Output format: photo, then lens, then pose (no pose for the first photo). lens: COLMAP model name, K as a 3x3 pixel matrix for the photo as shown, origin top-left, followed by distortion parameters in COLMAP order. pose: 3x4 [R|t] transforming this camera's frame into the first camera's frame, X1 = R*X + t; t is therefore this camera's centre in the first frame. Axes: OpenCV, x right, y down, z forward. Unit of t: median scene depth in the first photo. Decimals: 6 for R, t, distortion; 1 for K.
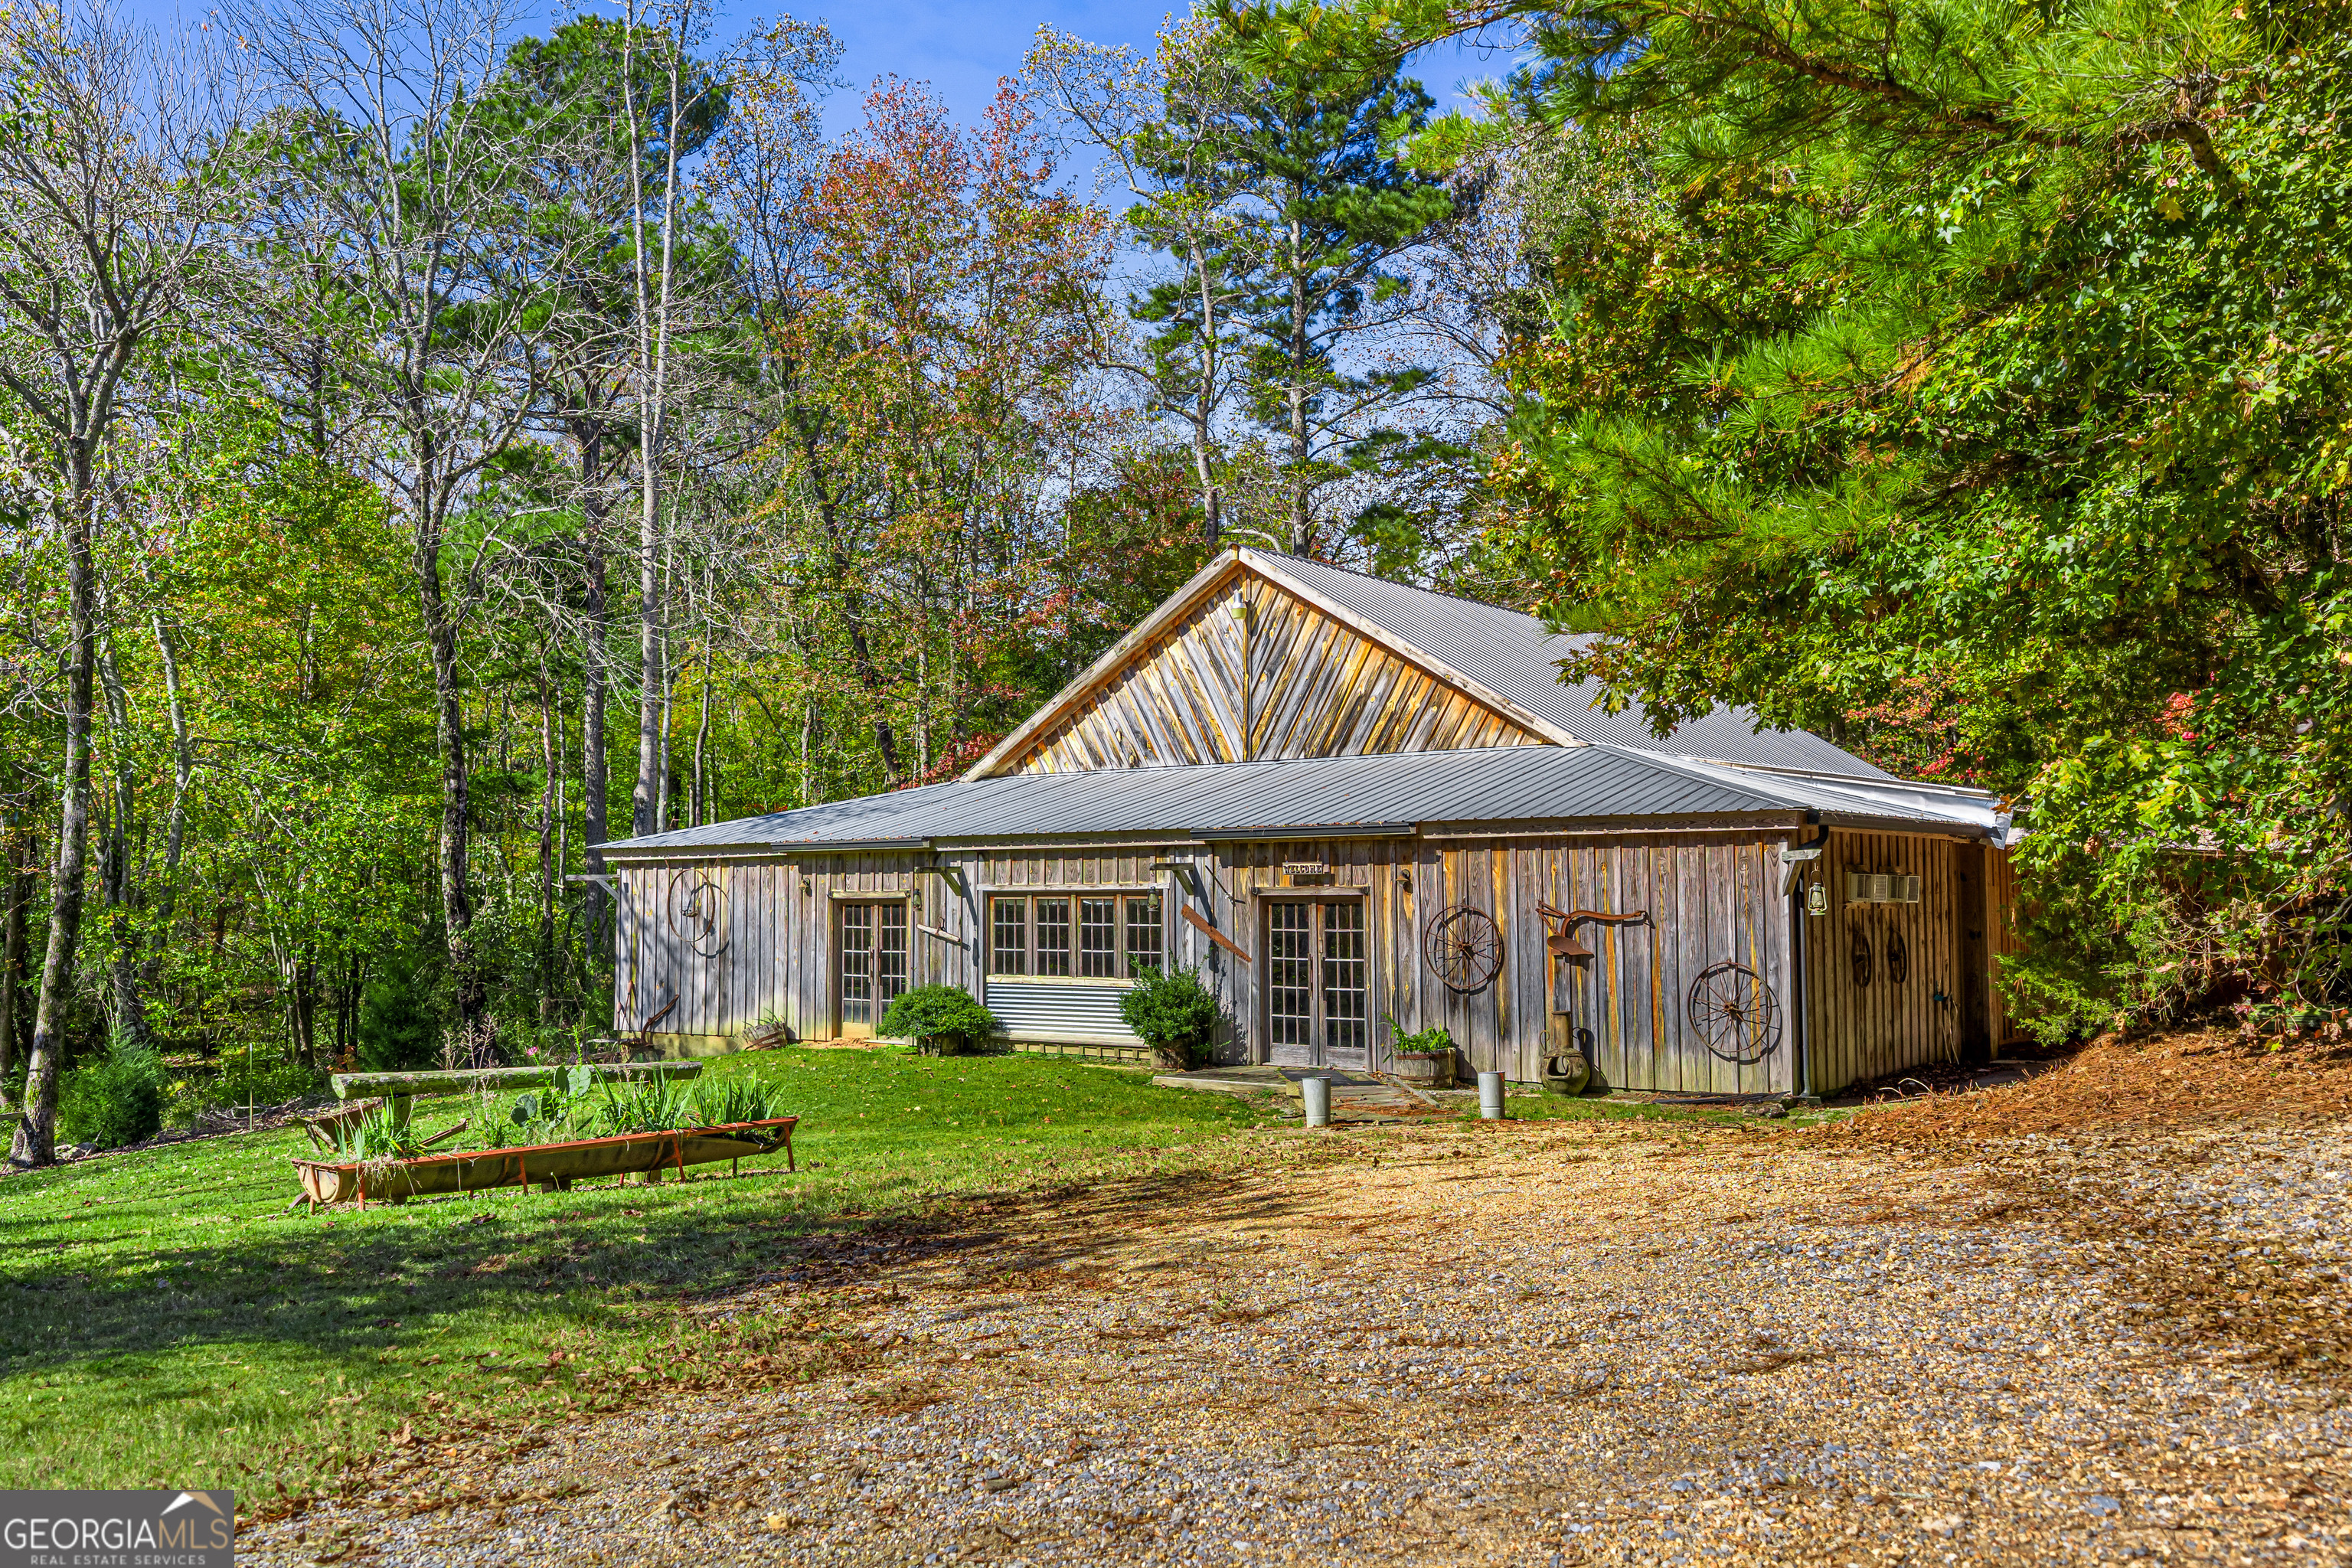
lens RADIAL K [[1976.4, 0, 1176.0], [0, 1976.4, 784.0], [0, 0, 1]] dist [0.062573, -0.001594]
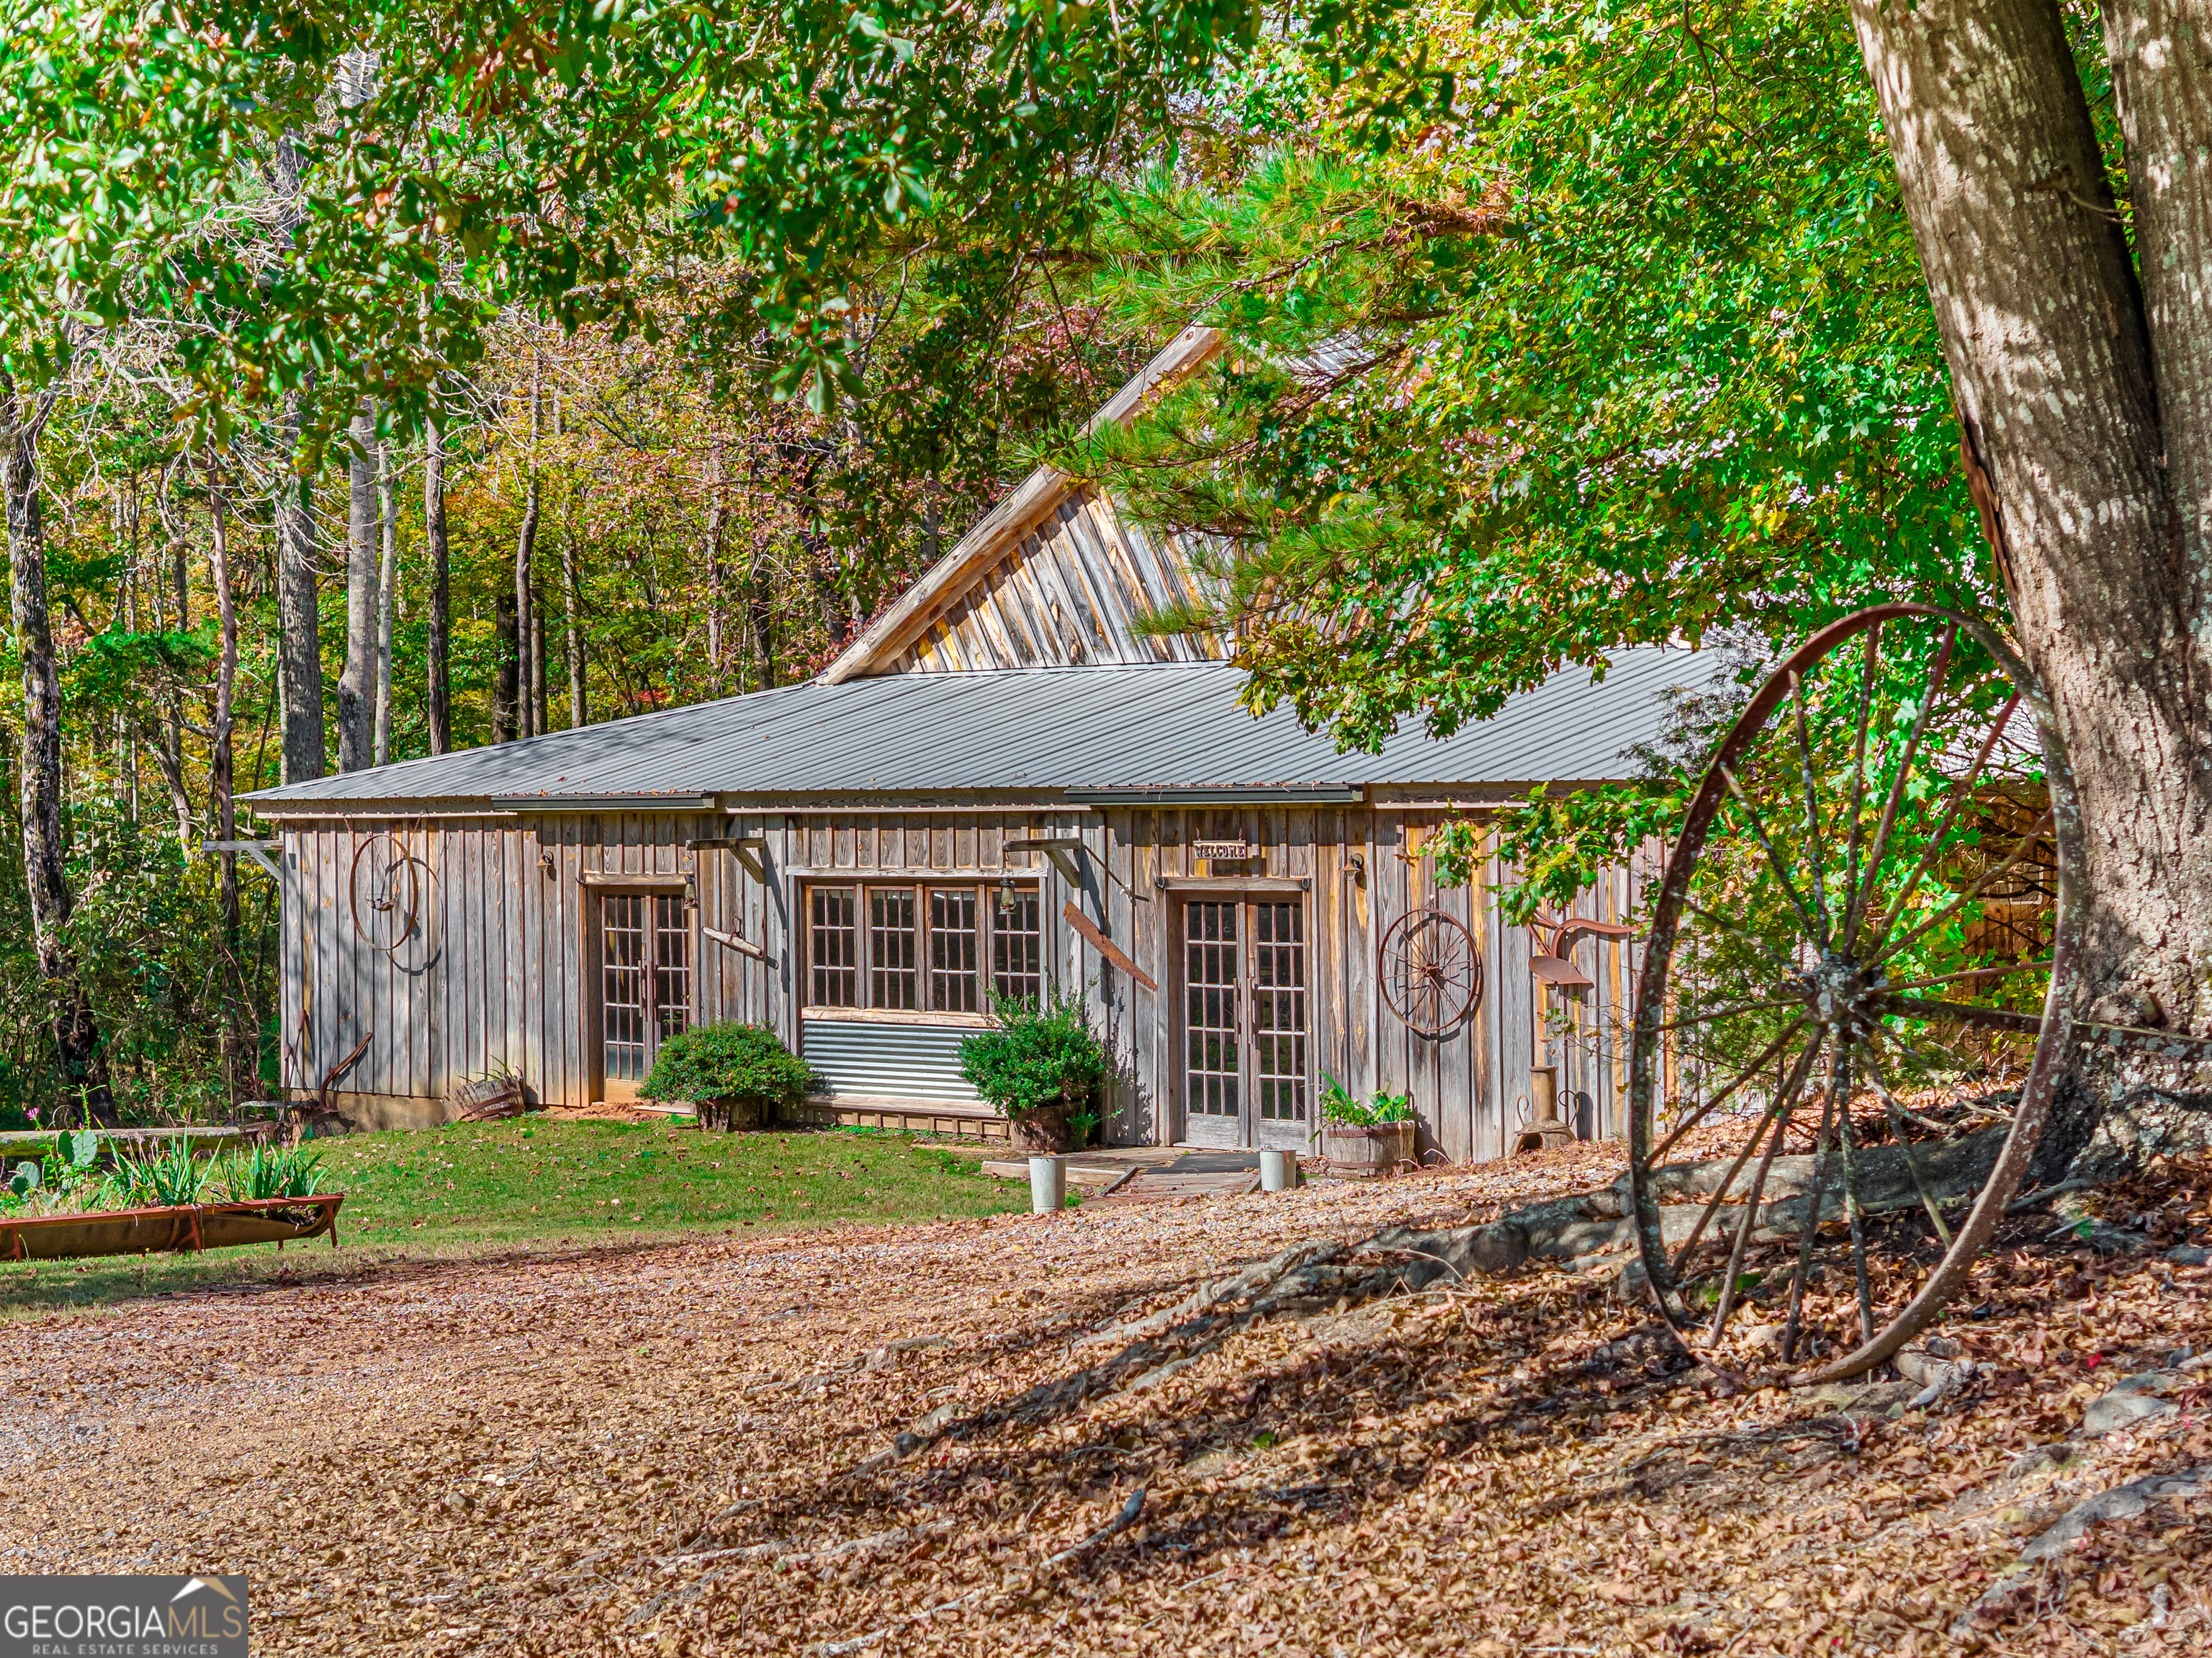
lens RADIAL K [[4597.6, 0, 1106.0], [0, 4597.6, 829.0], [0, 0, 1]] dist [-0.123564, 0.161301]
pose [[0.989318, -0.005362, -0.145675, 0.223338], [0.015154, 0.997692, 0.066191, -0.059269], [0.144984, -0.067692, 0.987116, -0.461648]]
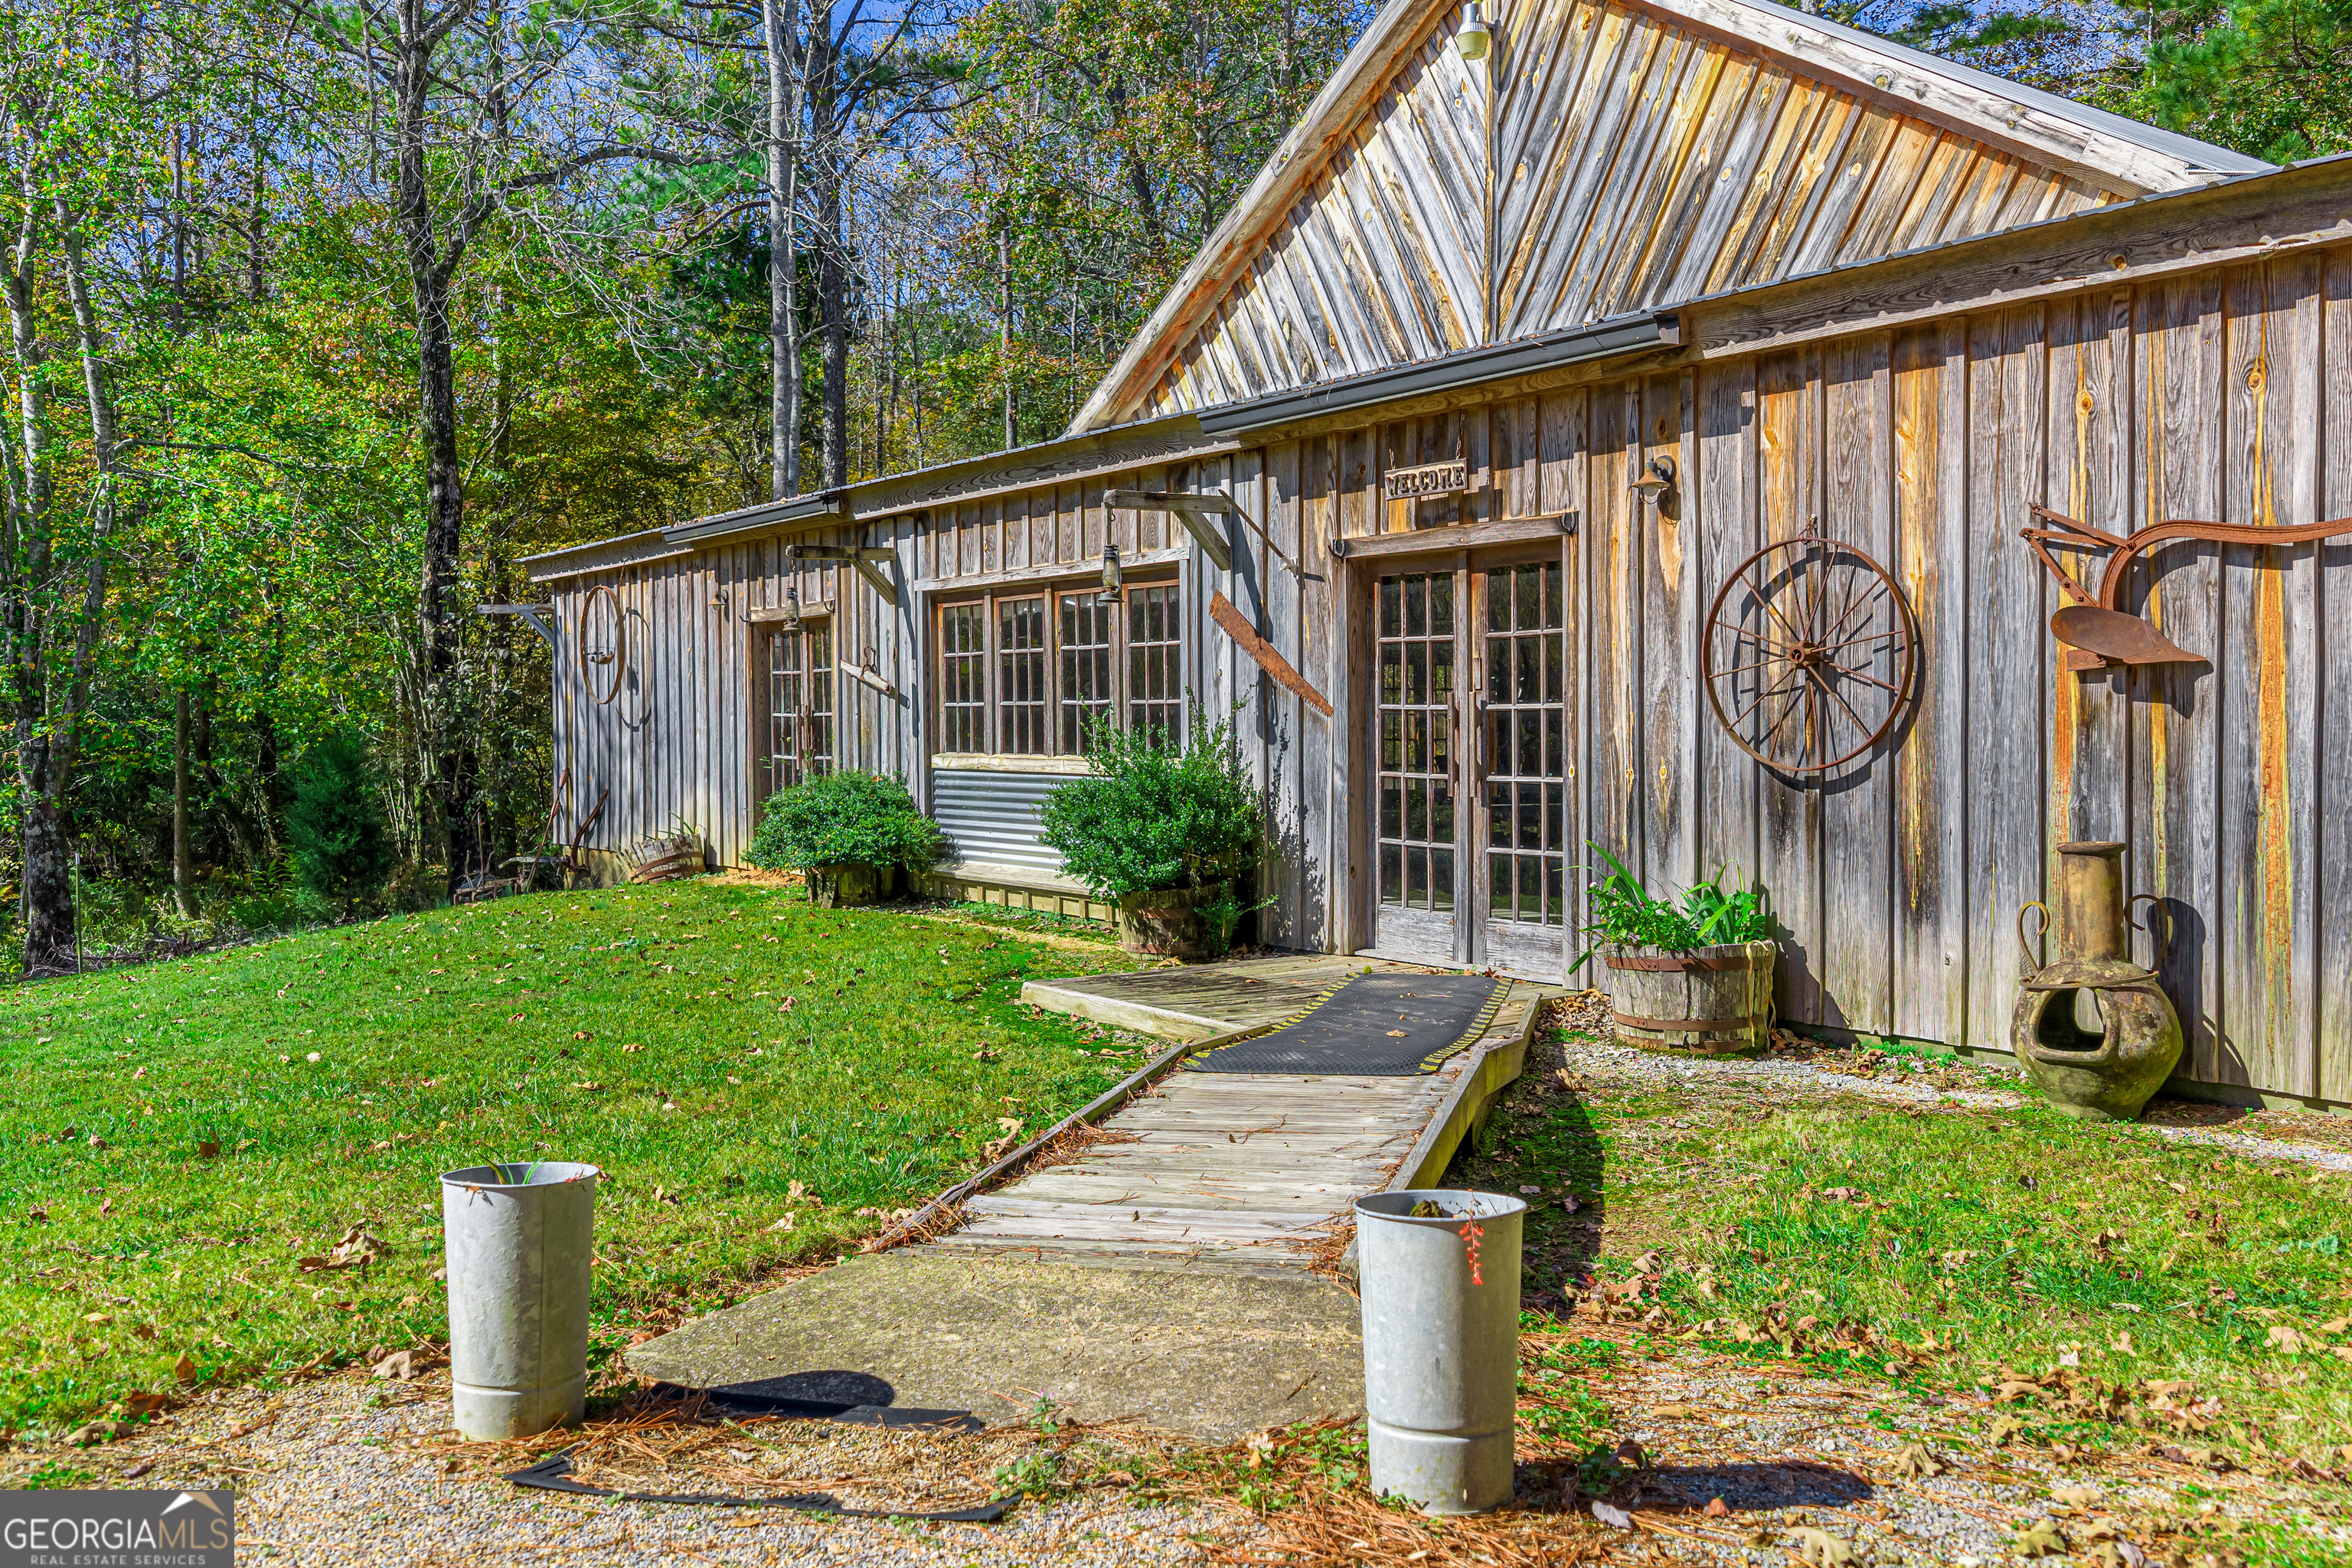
lens RADIAL K [[1956.1, 0, 1176.0], [0, 1956.1, 784.0], [0, 0, 1]] dist [0.006887, -0.004740]
pose [[0.955897, 0.009076, -0.293561, 0.118992], [0.017916, 0.995859, 0.089127, 0.060805], [0.293155, -0.090455, 0.951776, 0.537499]]
